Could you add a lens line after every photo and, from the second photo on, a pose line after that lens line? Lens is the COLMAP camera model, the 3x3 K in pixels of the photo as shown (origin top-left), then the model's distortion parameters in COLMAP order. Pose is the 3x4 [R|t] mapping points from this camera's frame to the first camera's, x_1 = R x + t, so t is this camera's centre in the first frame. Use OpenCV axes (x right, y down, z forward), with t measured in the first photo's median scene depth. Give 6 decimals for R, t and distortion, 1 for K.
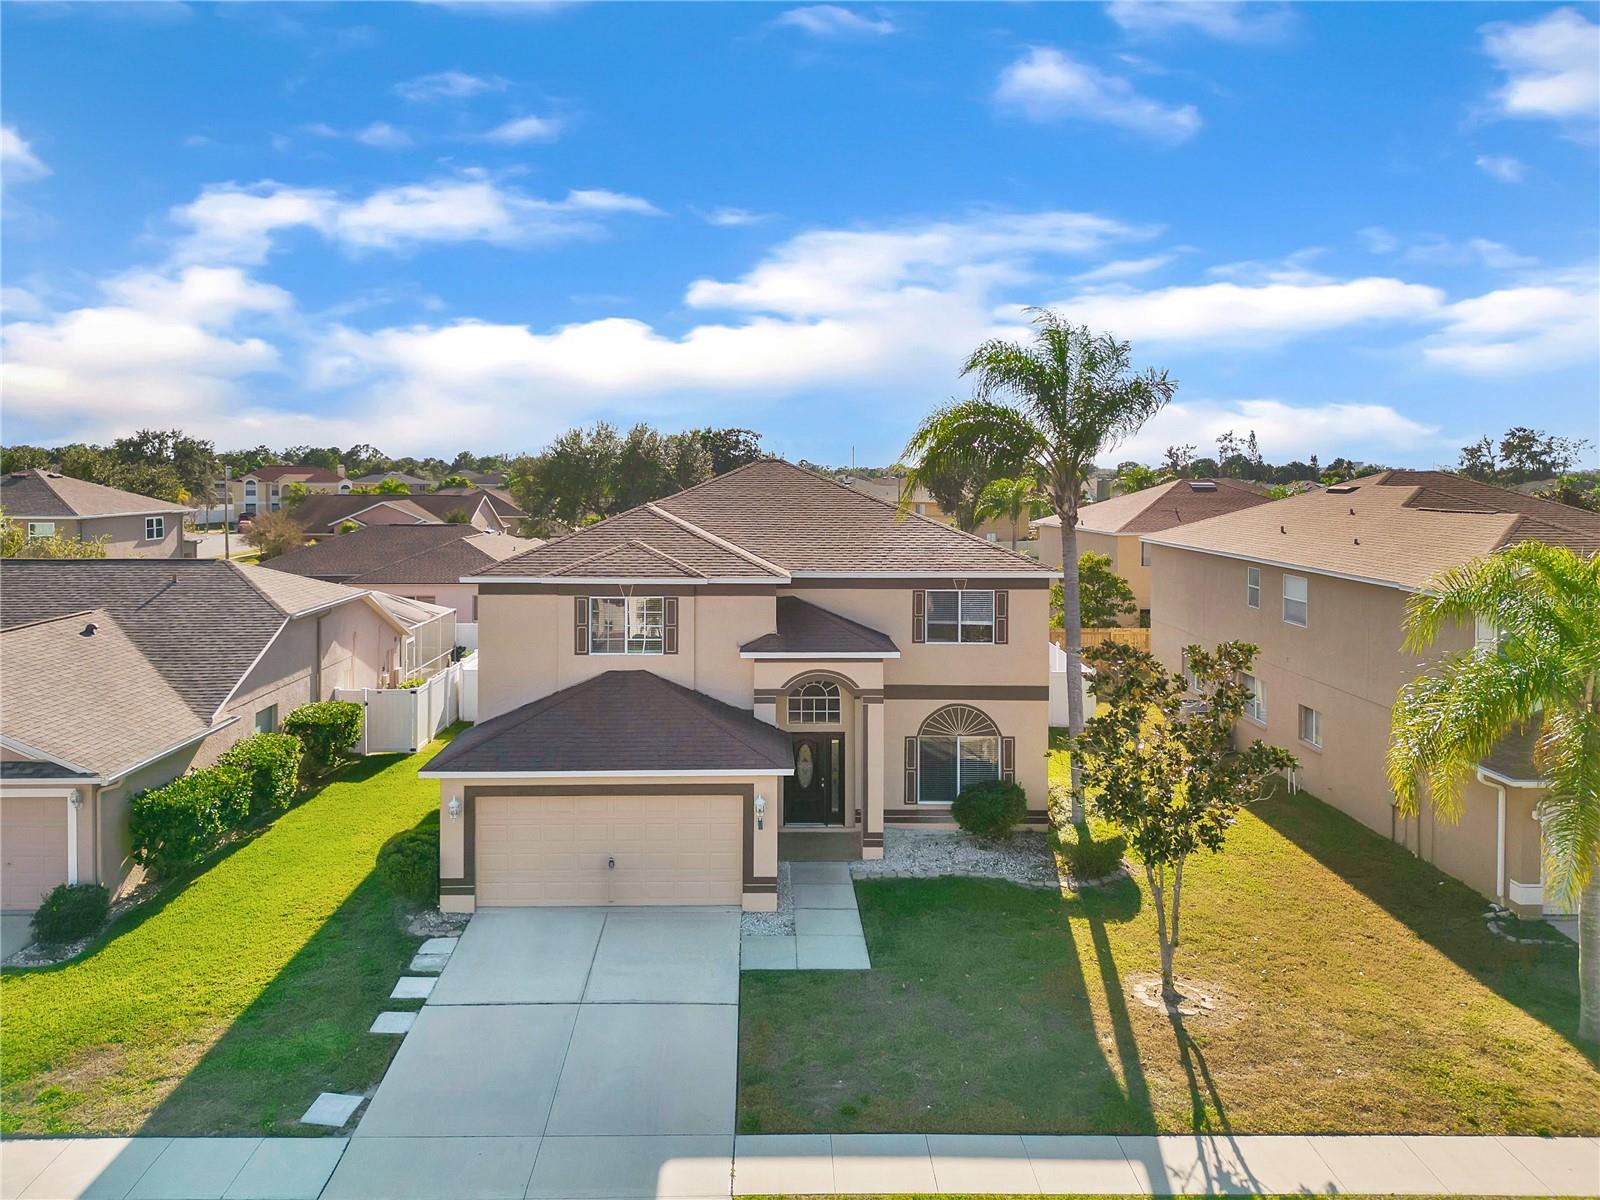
lens RADIAL K [[1146.1, 0, 790.9], [0, 1146.1, 492.9], [0, 0, 1]] dist [0.041215, -0.037395]
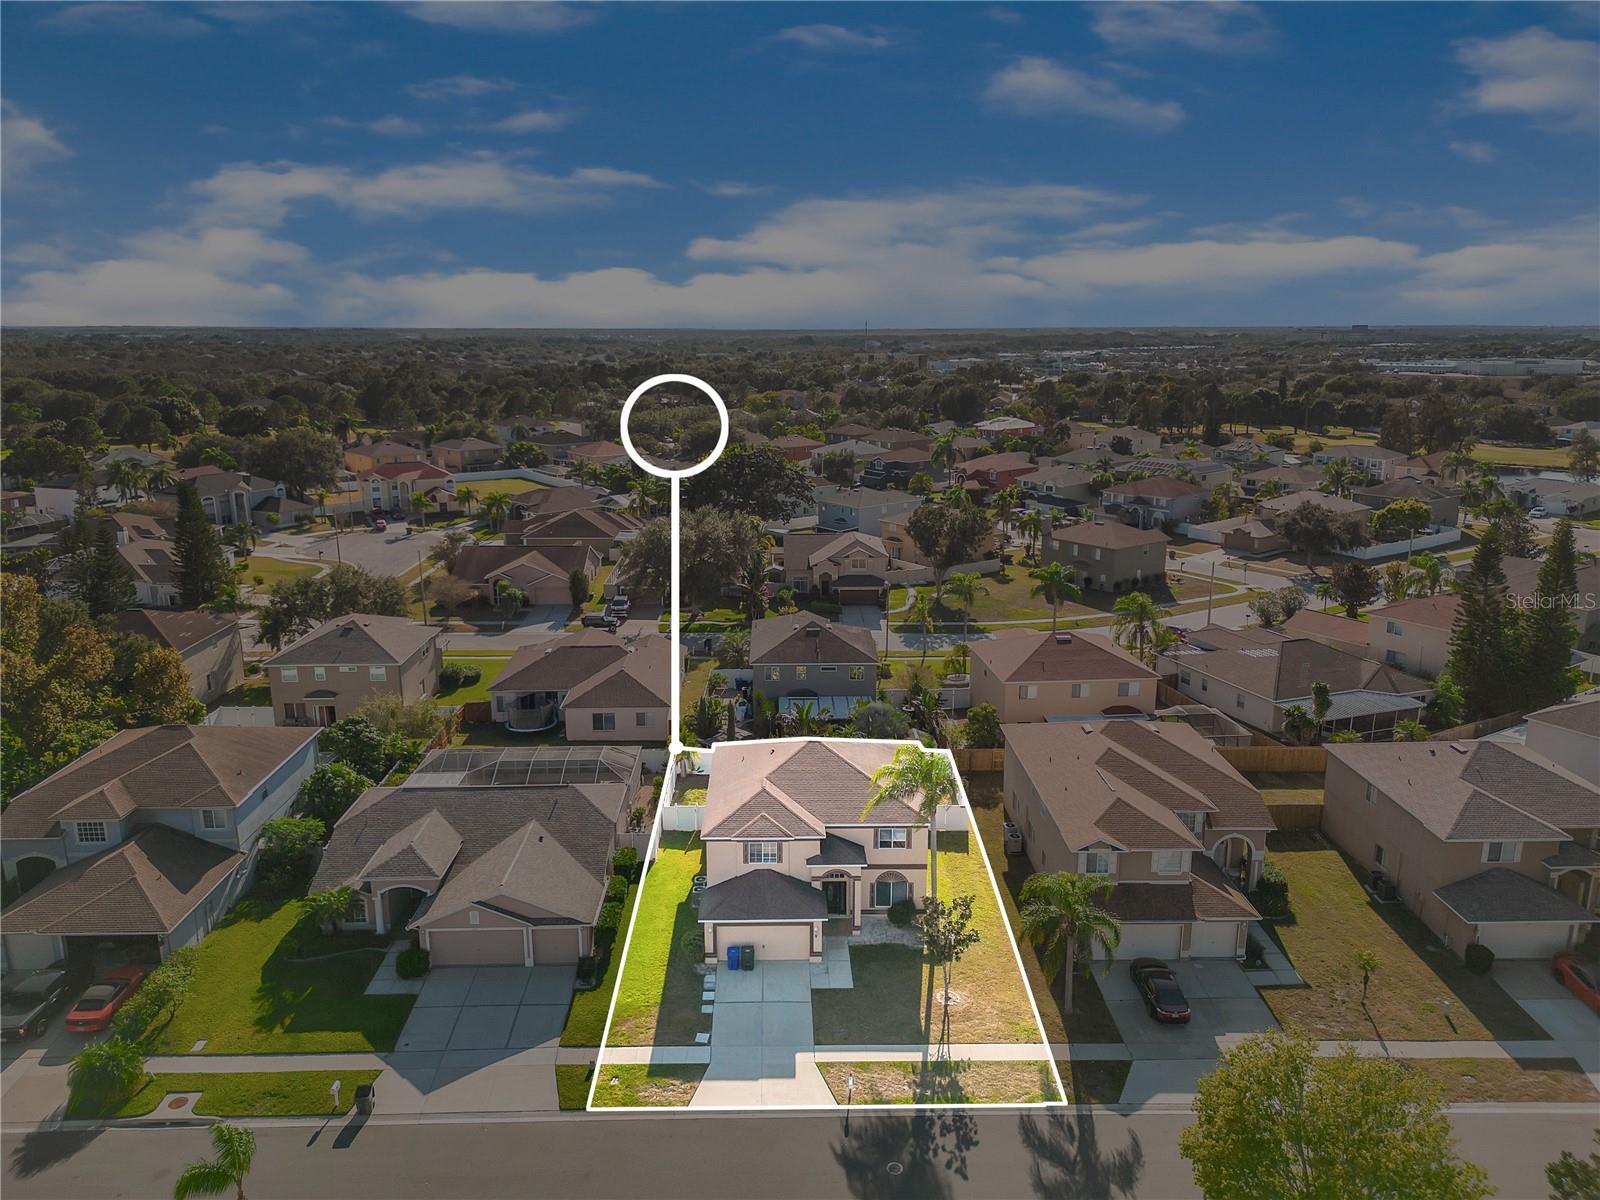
lens RADIAL K [[1146.1, 0, 809.0], [0, 1146.1, 574.0], [0, 0, 1]] dist [0.041215, -0.037395]
pose [[0.999972, 0.000476, 0.007420, -0.056623], [-0.002037, 0.977306, 0.211823, -1.030799], [-0.007151, -0.211832, 0.977280, -1.385669]]
